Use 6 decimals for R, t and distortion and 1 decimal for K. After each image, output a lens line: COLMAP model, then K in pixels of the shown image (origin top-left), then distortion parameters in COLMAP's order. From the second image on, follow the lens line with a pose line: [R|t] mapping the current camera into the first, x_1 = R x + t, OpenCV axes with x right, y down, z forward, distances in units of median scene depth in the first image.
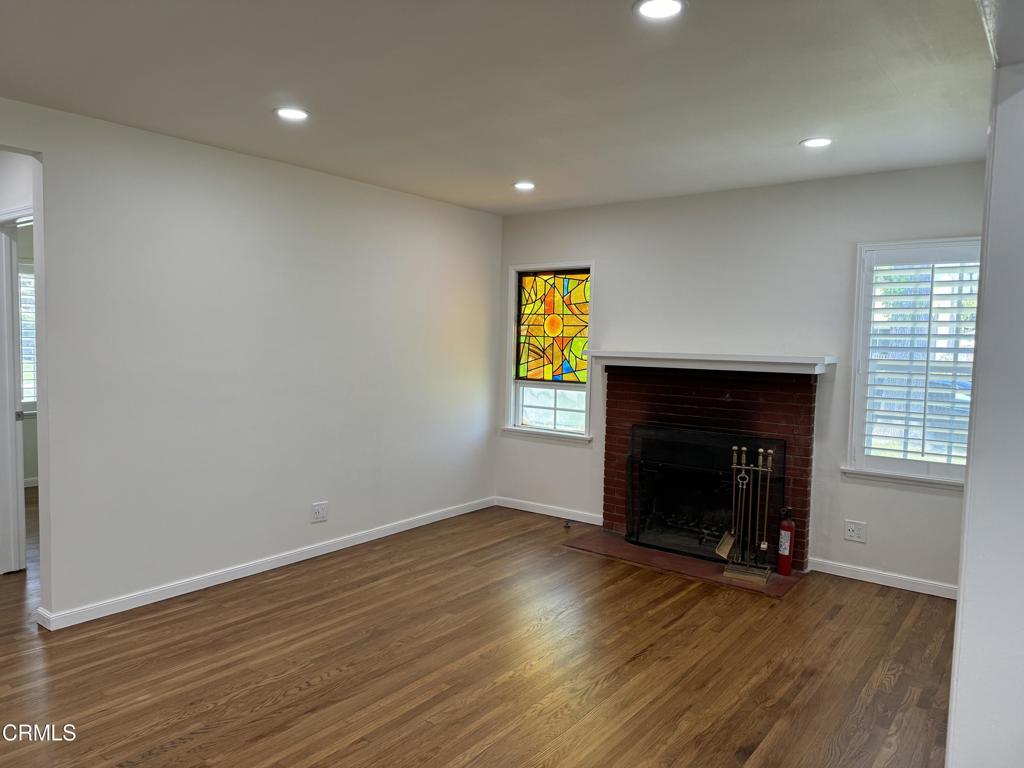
lens RADIAL K [[721.6, 0, 514.2], [0, 721.6, 386.1], [0, 0, 1]] dist [0.145406, -0.185690]
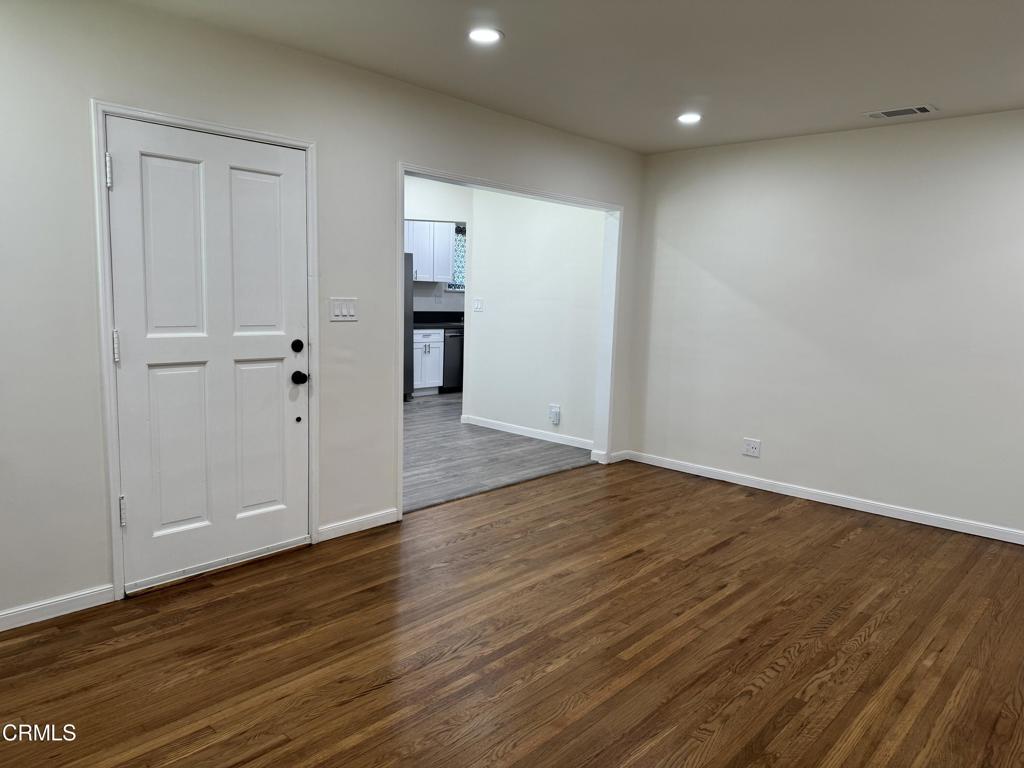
lens RADIAL K [[721.6, 0, 514.2], [0, 721.6, 386.1], [0, 0, 1]] dist [0.145406, -0.185690]
pose [[-0.994323, -0.064838, 0.084364, -0.008299], [-0.046819, 0.978614, 0.200306, -0.056386], [-0.095548, 0.195219, -0.976094, 1.013429]]
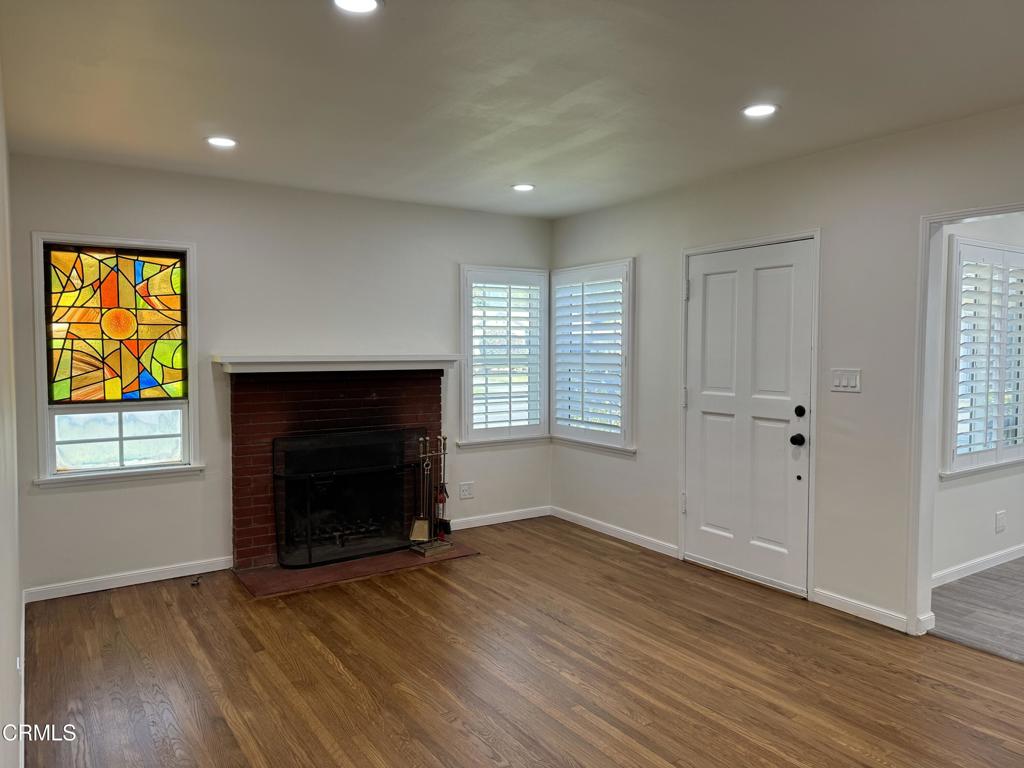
lens RADIAL K [[721.6, 0, 514.2], [0, 721.6, 386.1], [0, 0, 1]] dist [0.145406, -0.185690]
pose [[0.327963, -0.074906, 0.941716, -0.544057], [0.070472, 0.996014, 0.054683, -0.036417], [-0.942058, 0.048431, 0.331935, 0.406170]]
